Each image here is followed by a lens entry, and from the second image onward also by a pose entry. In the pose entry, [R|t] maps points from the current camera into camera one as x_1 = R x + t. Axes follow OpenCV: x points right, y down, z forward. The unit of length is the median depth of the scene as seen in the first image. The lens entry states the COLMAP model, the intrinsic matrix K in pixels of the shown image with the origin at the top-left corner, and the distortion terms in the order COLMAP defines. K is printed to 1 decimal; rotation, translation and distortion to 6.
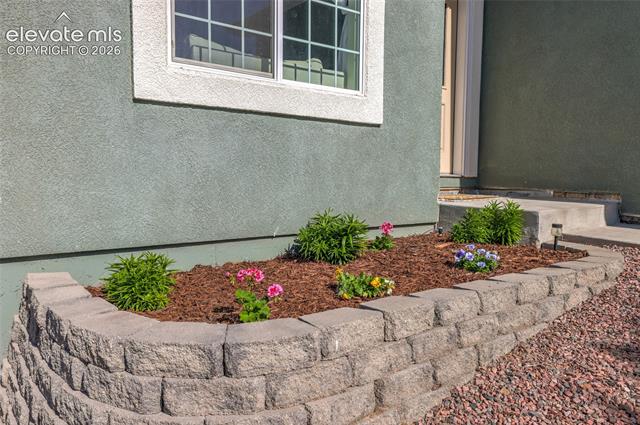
lens RADIAL K [[477.2, 0, 320.0], [0, 477.2, 212.5], [0, 0, 1]] dist [0.001300, 0.000237]
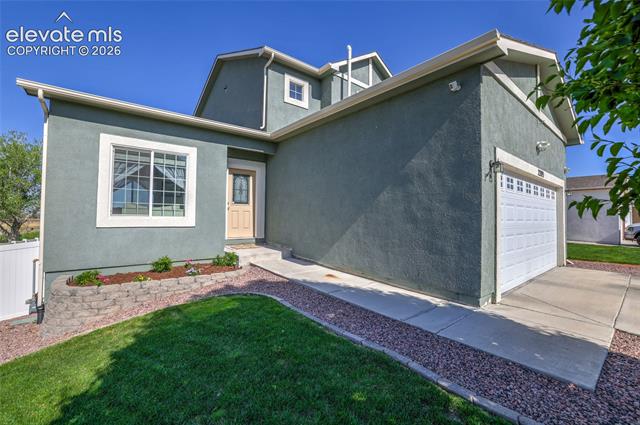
lens RADIAL K [[279.8, 0, 320.0], [0, 279.8, 212.5], [0, 0, 1]] dist [-0.001387, -0.000168]
pose [[0.999120, -0.005122, -0.041622, 1.172583], [0.001395, 0.996024, -0.089069, -0.130919], [0.041913, 0.088933, 0.995155, -0.897729]]
